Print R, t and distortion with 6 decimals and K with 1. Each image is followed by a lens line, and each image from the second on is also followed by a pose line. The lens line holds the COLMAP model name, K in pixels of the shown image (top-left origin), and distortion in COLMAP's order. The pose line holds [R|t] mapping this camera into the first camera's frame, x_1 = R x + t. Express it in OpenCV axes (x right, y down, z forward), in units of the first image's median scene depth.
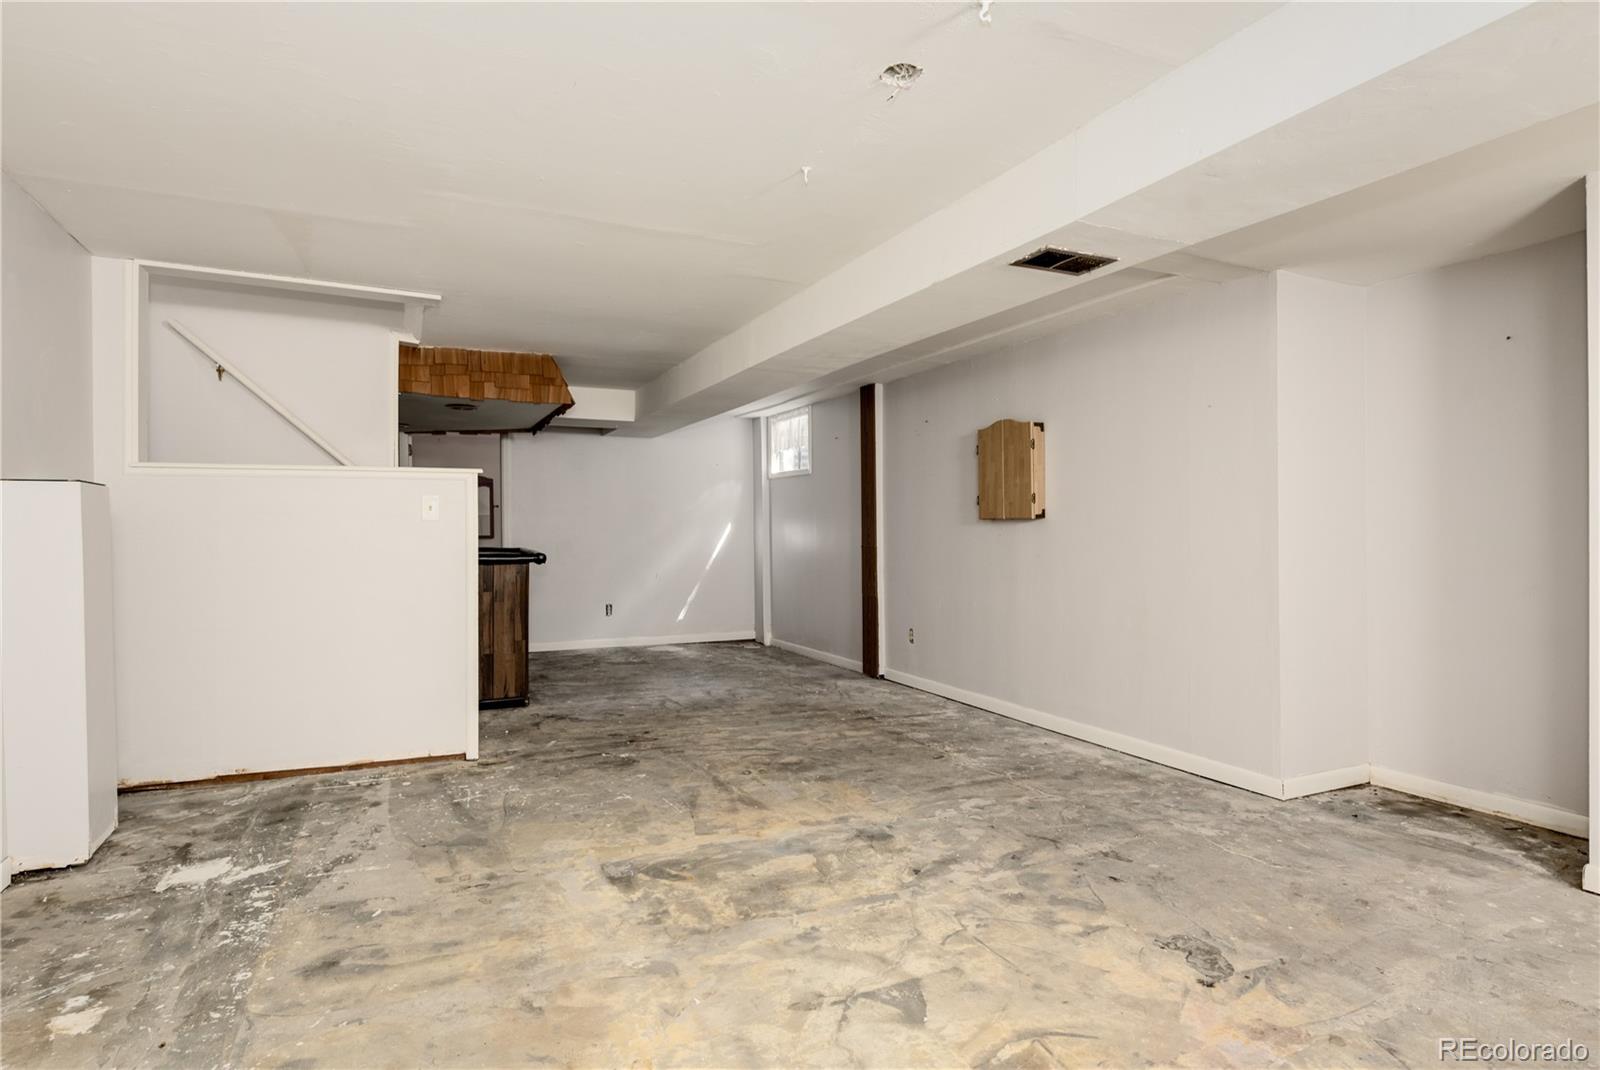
lens RADIAL K [[896.7, 0, 804.3], [0, 896.7, 538.5], [0, 0, 1]] dist [-0.001458, -0.000010]
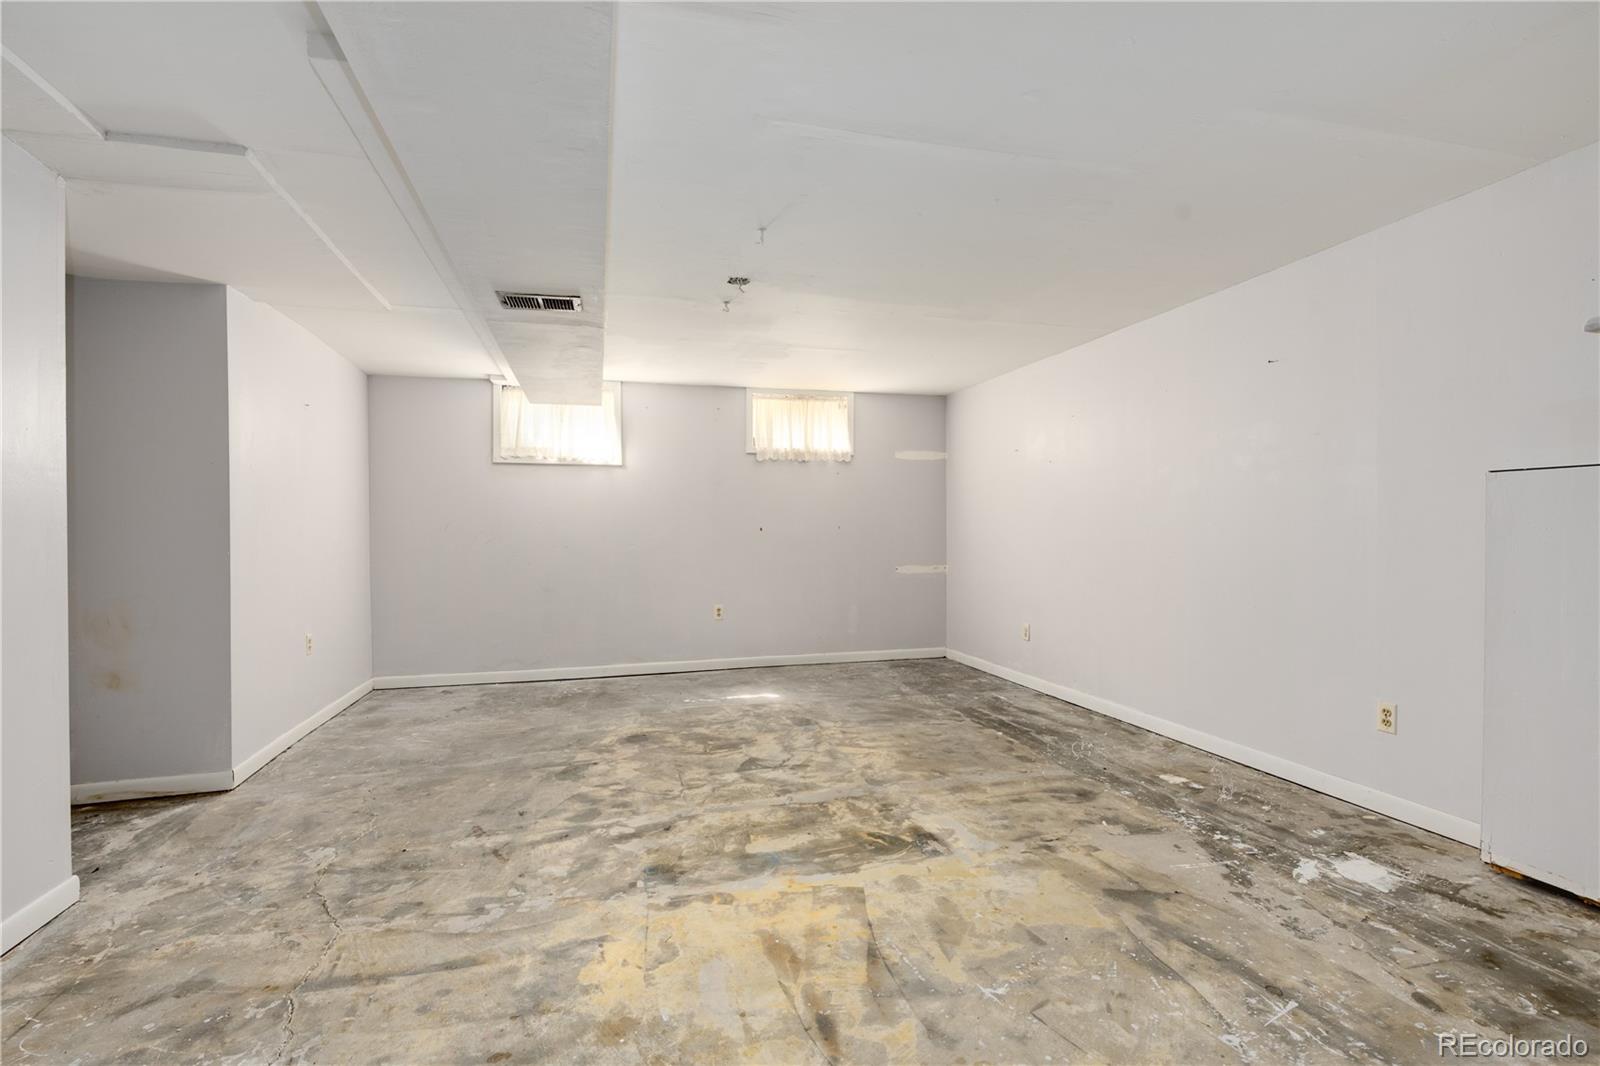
lens RADIAL K [[758.7, 0, 791.9], [0, 758.7, 531.2], [0, 0, 1]] dist [-0.005169, -0.000587]
pose [[-0.983274, 0.009954, 0.181861, -0.211157], [0.012189, 0.999863, 0.011178, -0.018189], [-0.181724, 0.013208, -0.983261, 1.917128]]
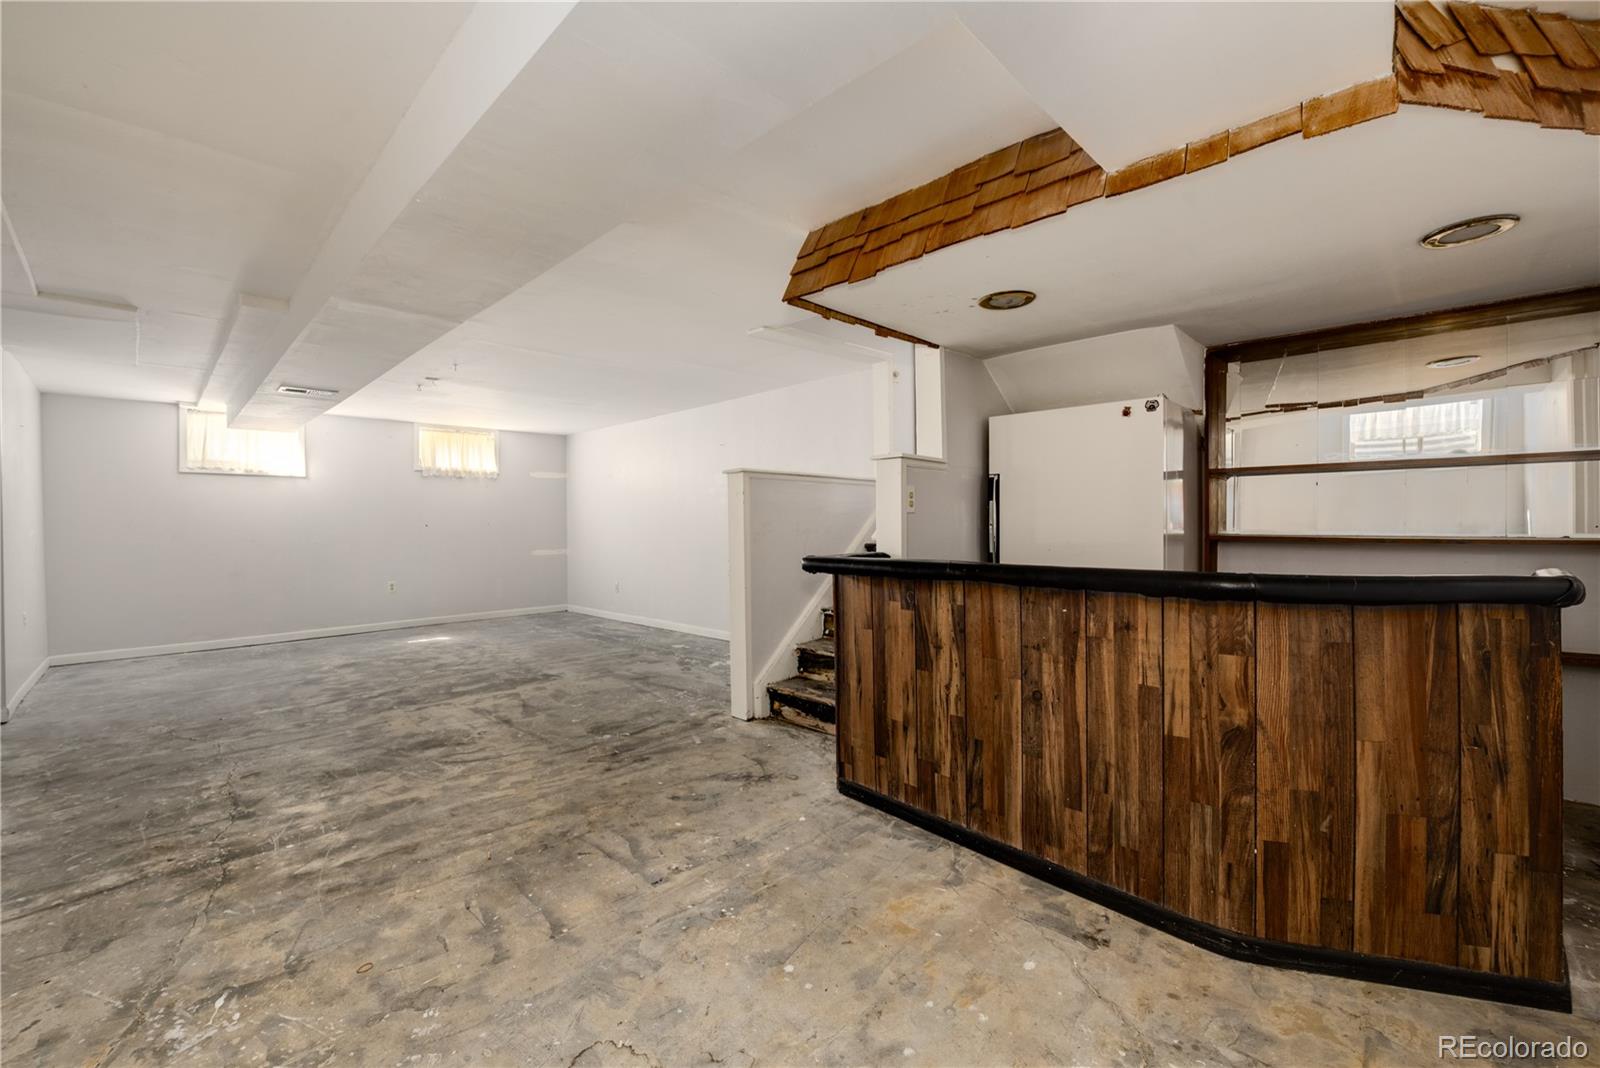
lens RADIAL K [[661.4, 0, 799.1], [0, 661.4, 532.2], [0, 0, 1]] dist [-0.004444, -0.005097]
pose [[-0.941868, 0.018518, -0.335473, -0.238718], [0.010903, 0.999639, 0.024568, -0.022890], [0.335807, 0.019482, -0.941729, 2.734157]]
